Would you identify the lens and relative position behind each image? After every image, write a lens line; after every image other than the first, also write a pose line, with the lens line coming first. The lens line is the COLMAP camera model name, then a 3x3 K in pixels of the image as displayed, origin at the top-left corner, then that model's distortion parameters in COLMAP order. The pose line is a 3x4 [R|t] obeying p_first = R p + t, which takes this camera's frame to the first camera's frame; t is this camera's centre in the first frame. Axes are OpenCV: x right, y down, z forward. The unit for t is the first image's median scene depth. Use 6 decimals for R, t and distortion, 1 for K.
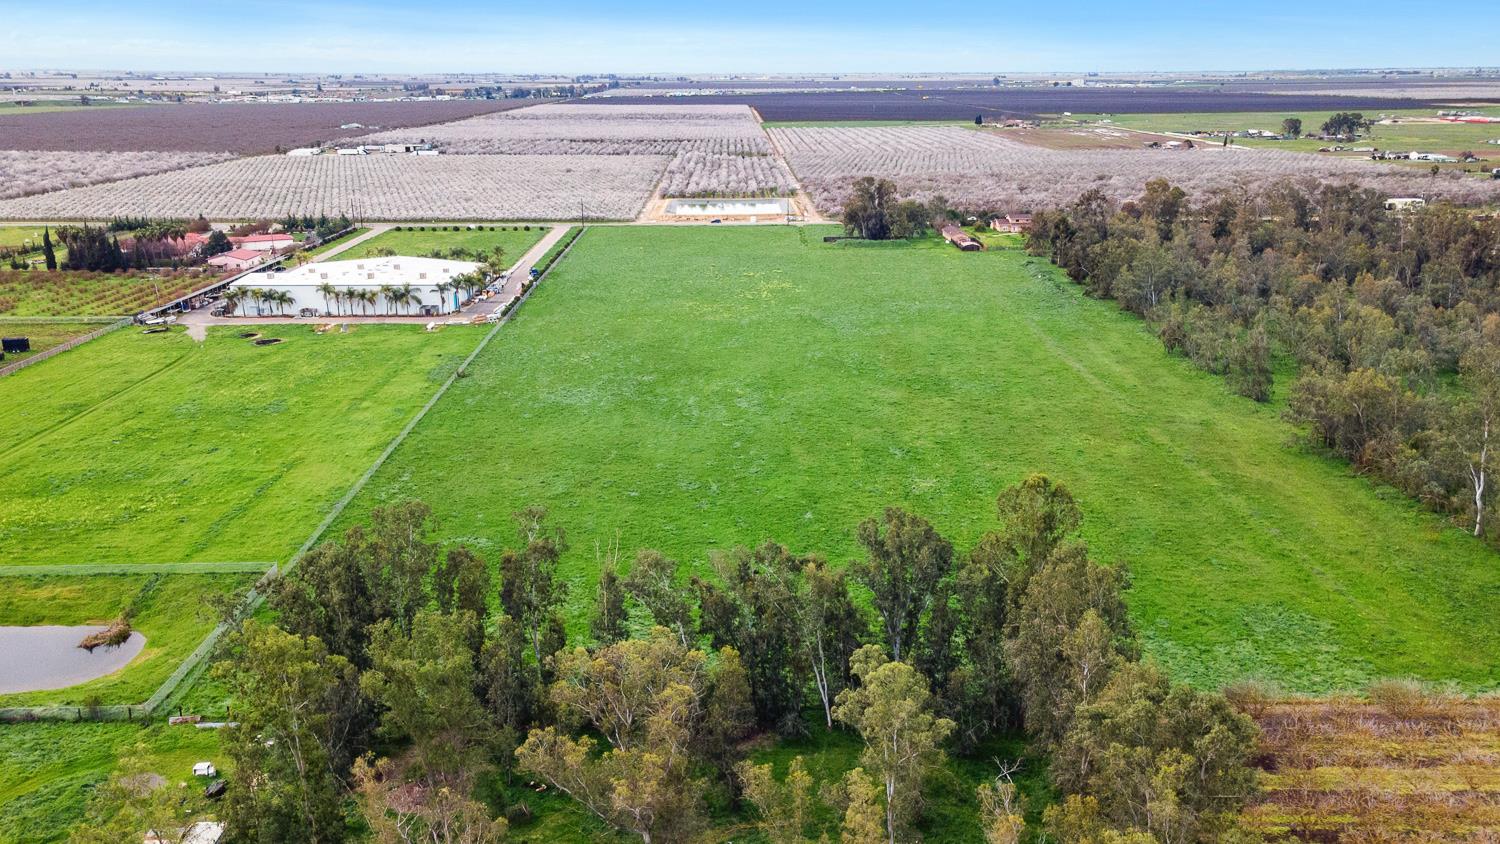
lens RADIAL K [[1072.5, 0, 759.4], [0, 1072.5, 421.3], [0, 0, 1]] dist [0.030188, 0.004564]
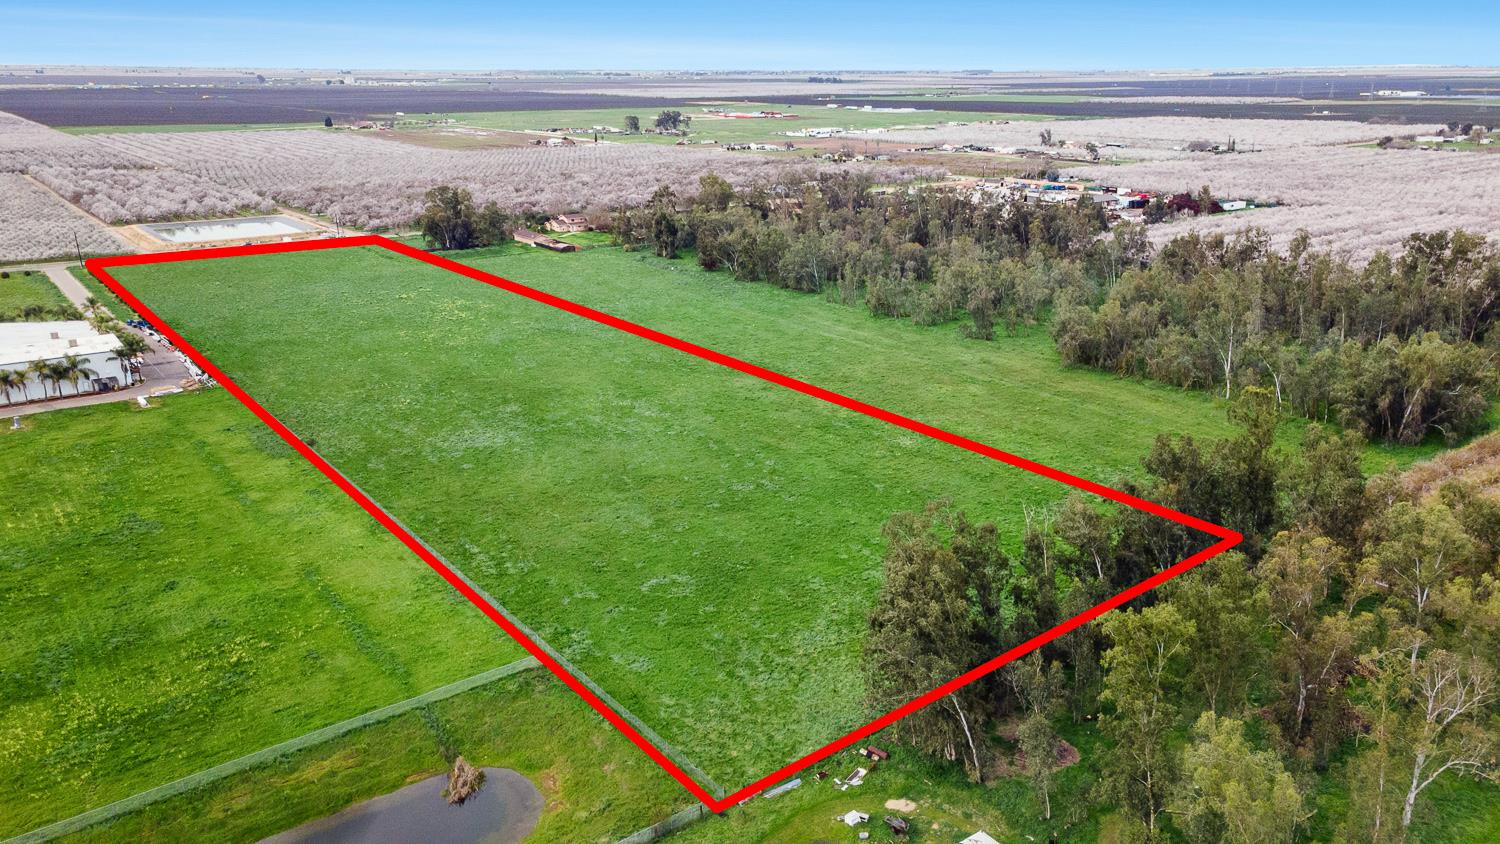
lens RADIAL K [[1072.5, 0, 759.4], [0, 1072.5, 421.3], [0, 0, 1]] dist [0.030188, 0.004564]
pose [[0.806355, -0.182312, 0.562632, -0.375499], [0.181438, 0.981687, 0.058066, -0.036290], [-0.562914, 0.055261, 0.824666, 0.079791]]
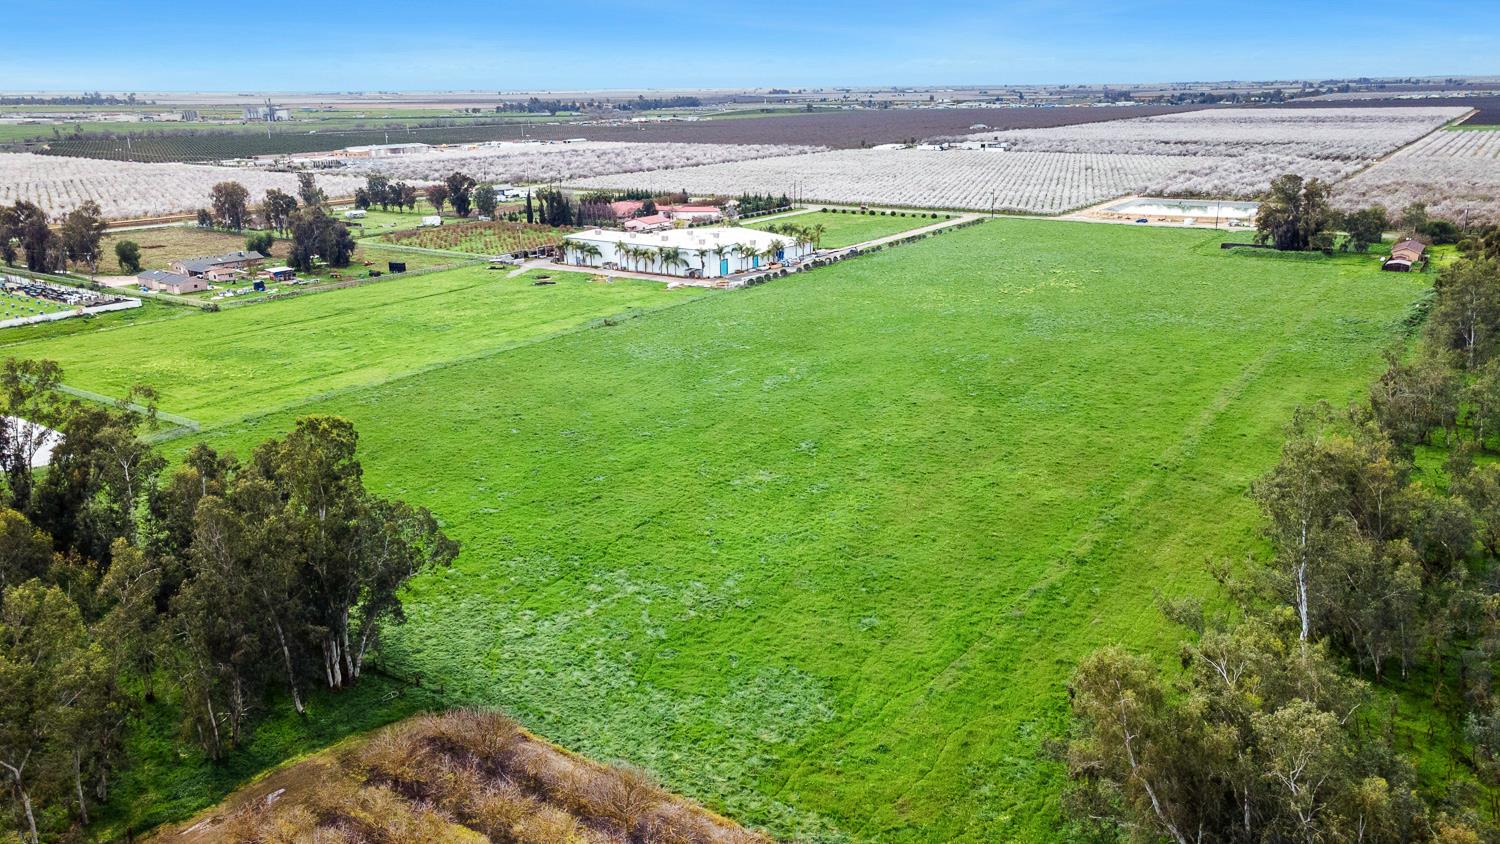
lens RADIAL K [[1059.0, 0, 809.8], [0, 1059.0, 421.8], [0, 0, 1]] dist [0.043758, 0.000080]
pose [[0.828972, 0.160715, -0.535702, 0.396529], [-0.163228, 0.985646, 0.043115, -0.019583], [0.534941, 0.051701, 0.843306, 0.163518]]
